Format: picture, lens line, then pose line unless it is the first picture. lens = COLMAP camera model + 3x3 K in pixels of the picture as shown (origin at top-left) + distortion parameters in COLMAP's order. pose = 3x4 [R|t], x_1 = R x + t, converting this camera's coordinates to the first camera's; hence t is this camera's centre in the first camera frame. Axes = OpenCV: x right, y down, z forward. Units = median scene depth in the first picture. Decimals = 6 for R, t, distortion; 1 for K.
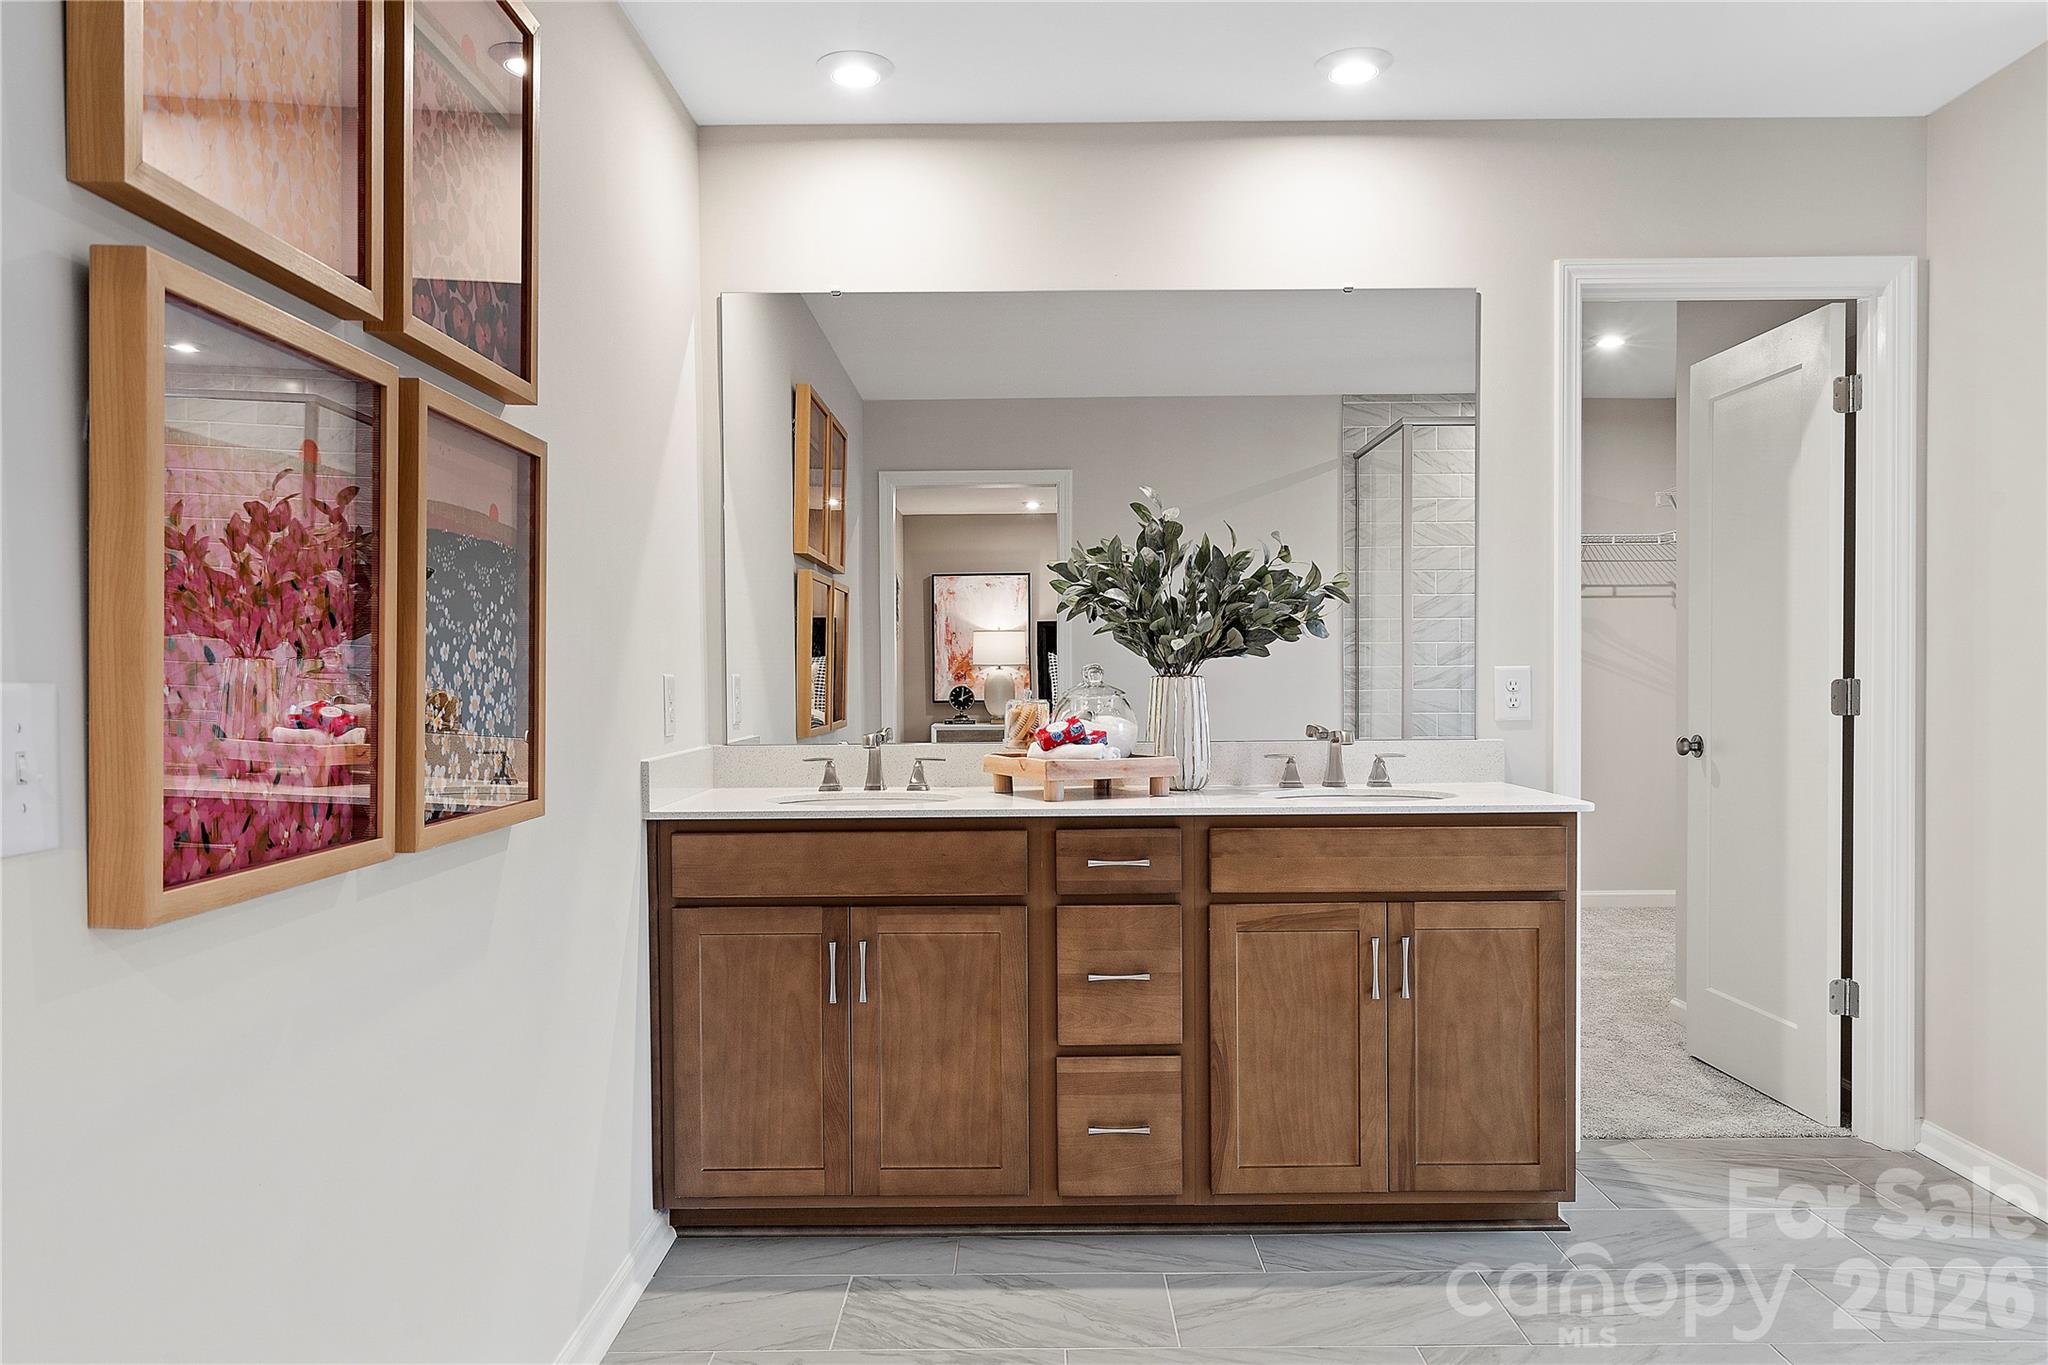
lens RADIAL K [[1416.5, 0, 1032.0], [0, 1416.5, 712.7], [0, 0, 1]] dist [0.005048, 0.003305]
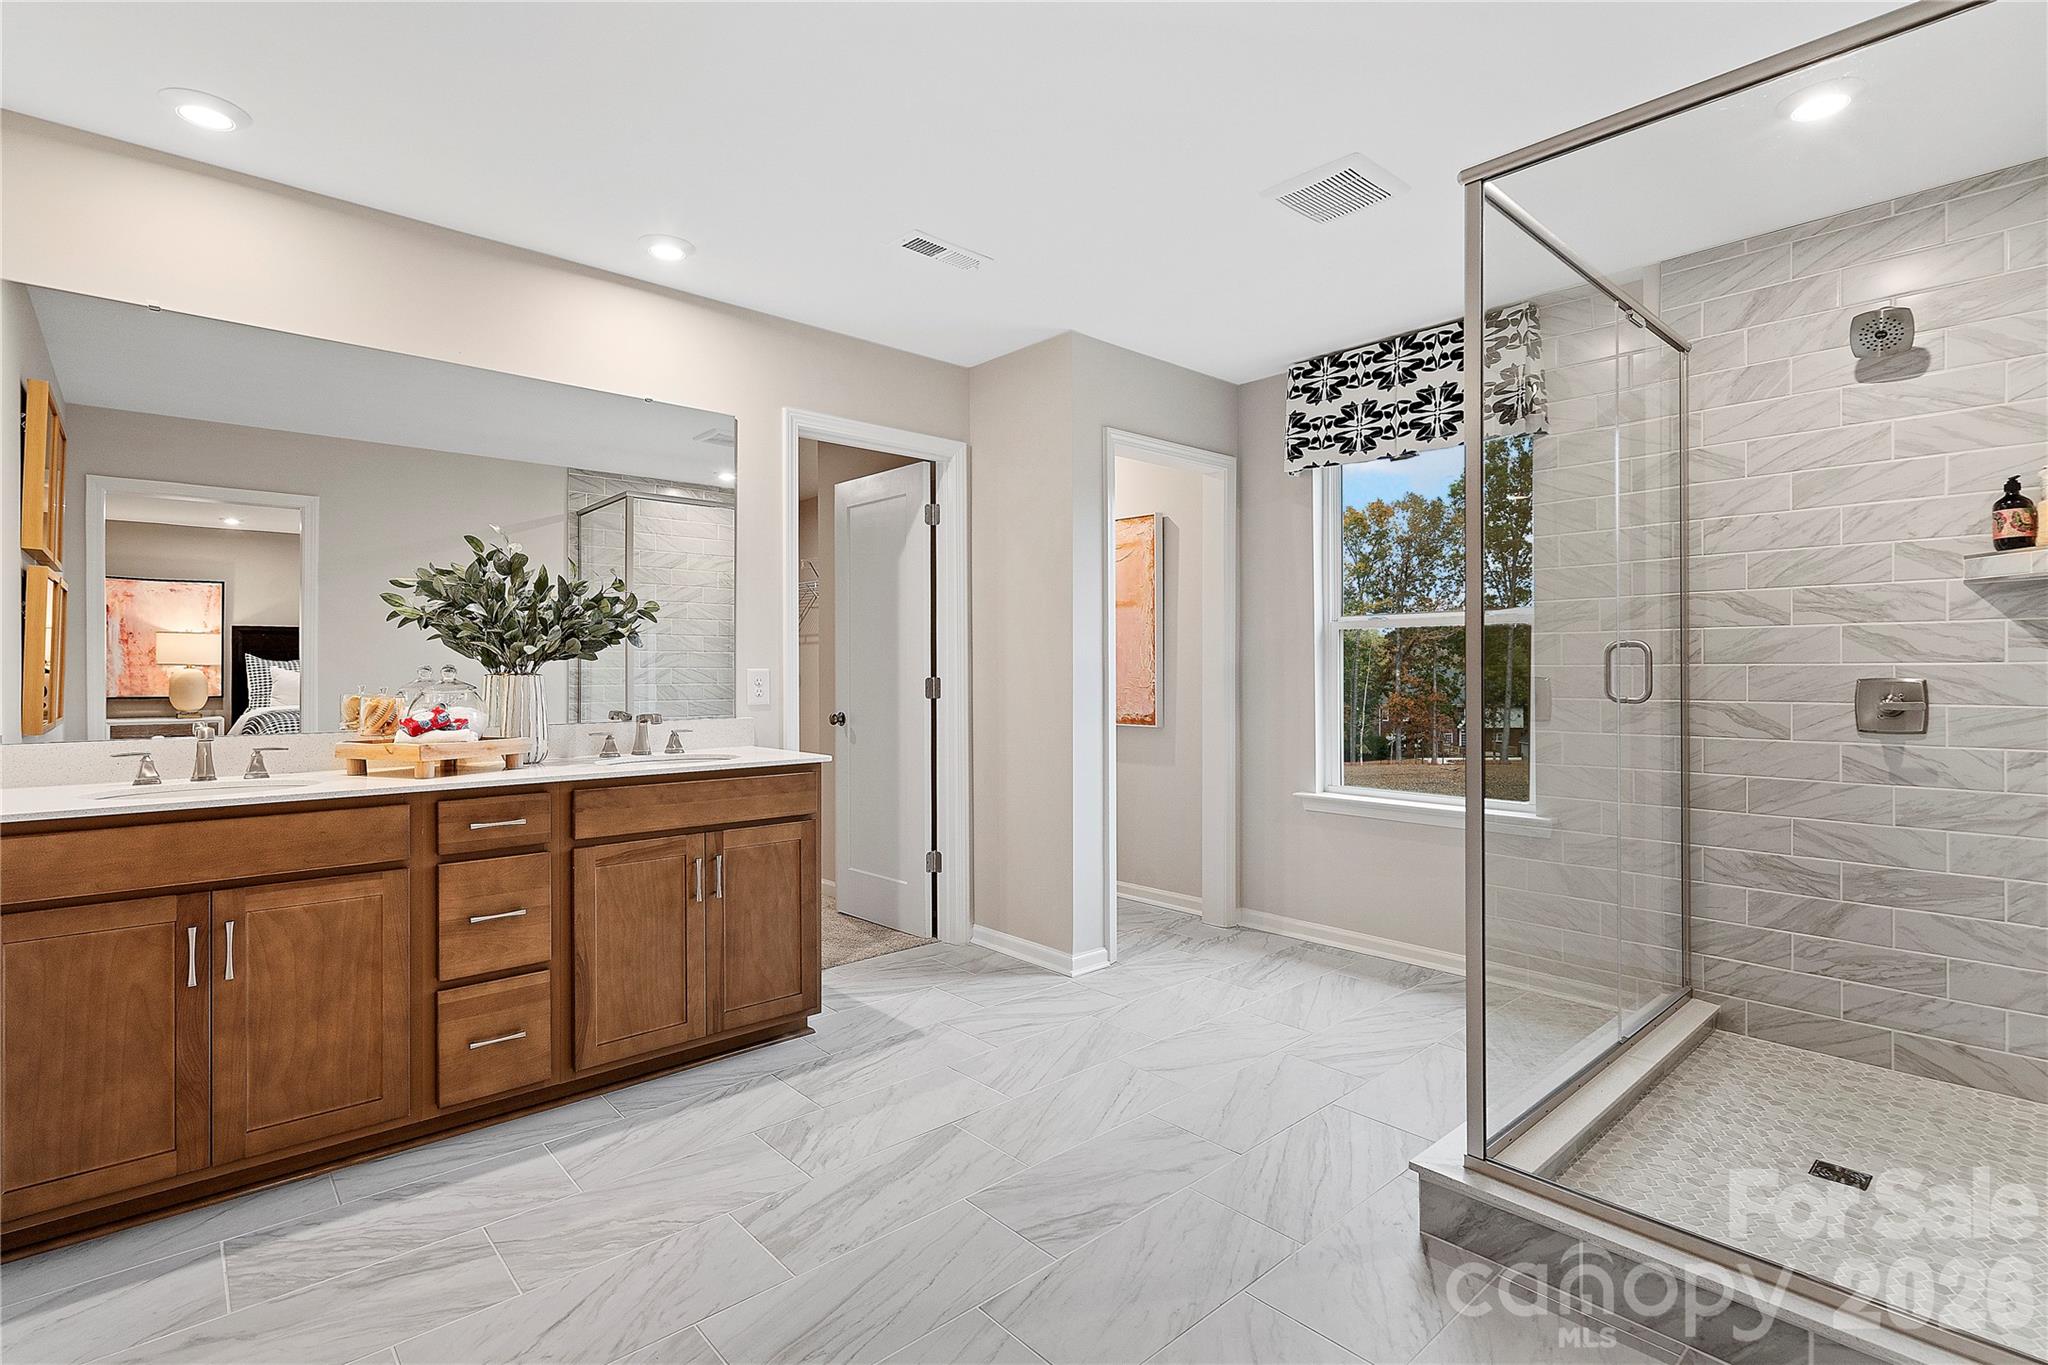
lens RADIAL K [[968.6, 0, 1041.0], [0, 968.6, 671.3], [0, 0, 1]] dist [0.000824, -0.000037]
pose [[0.736775, 0.005978, 0.676111, -0.162141], [0.014896, 0.999575, -0.025071, 0.000229], [-0.675973, 0.028543, 0.736373, 0.043338]]
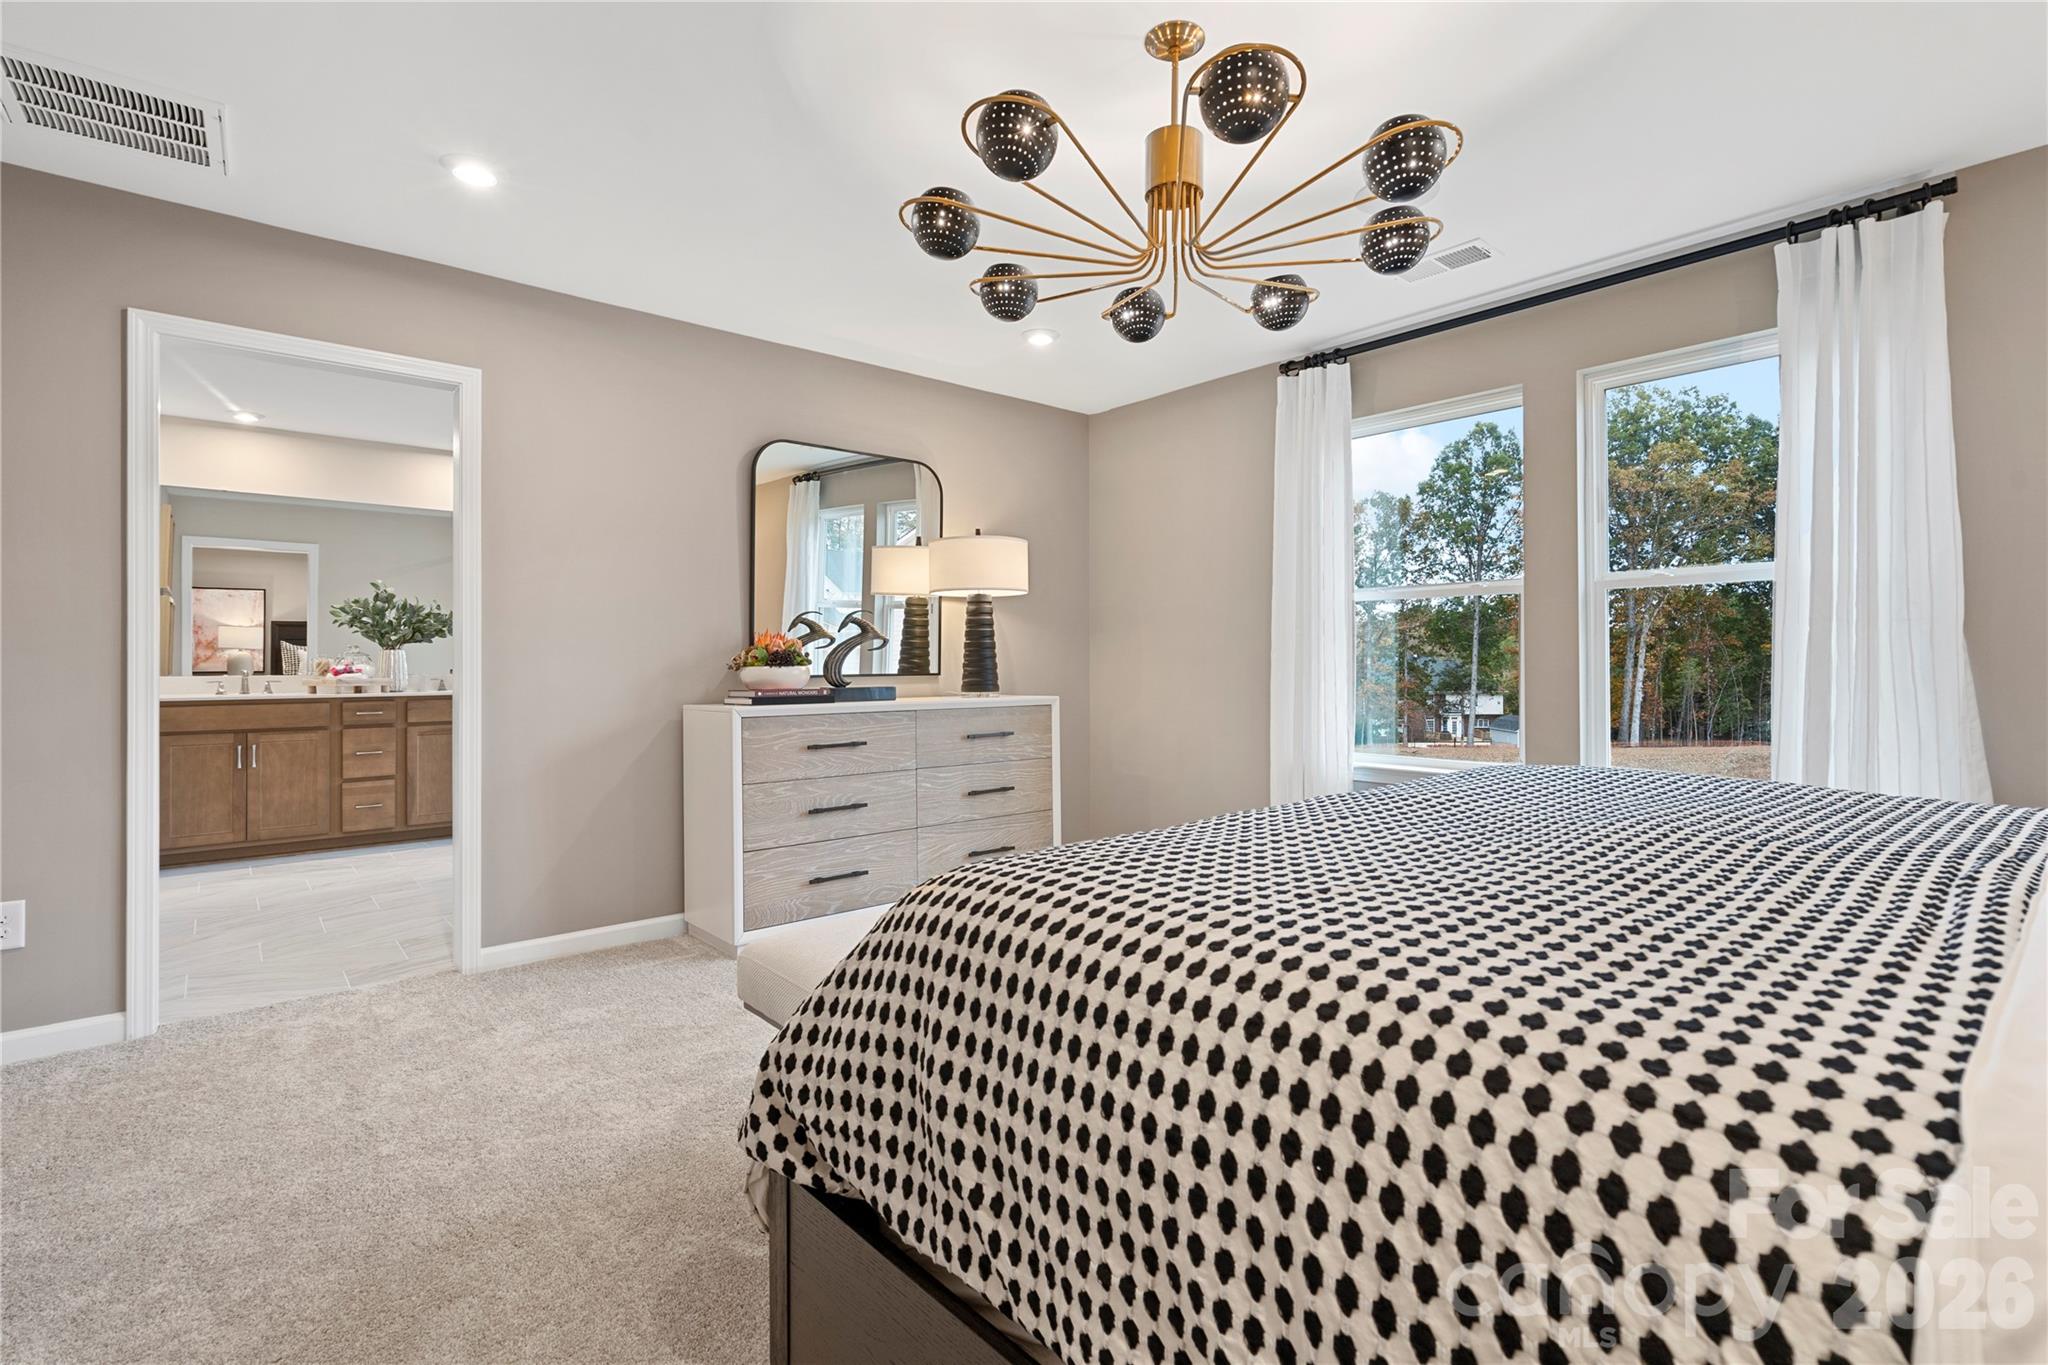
lens RADIAL K [[945.8, 0, 1039.2], [0, 945.8, 655.4], [0, 0, 1]] dist [0.000754, -0.000147]
pose [[0.751391, 0.010242, 0.659778, -0.184591], [0.012735, 0.999468, -0.030018, 0.063055], [-0.659734, 0.030958, 0.750861, -1.335789]]
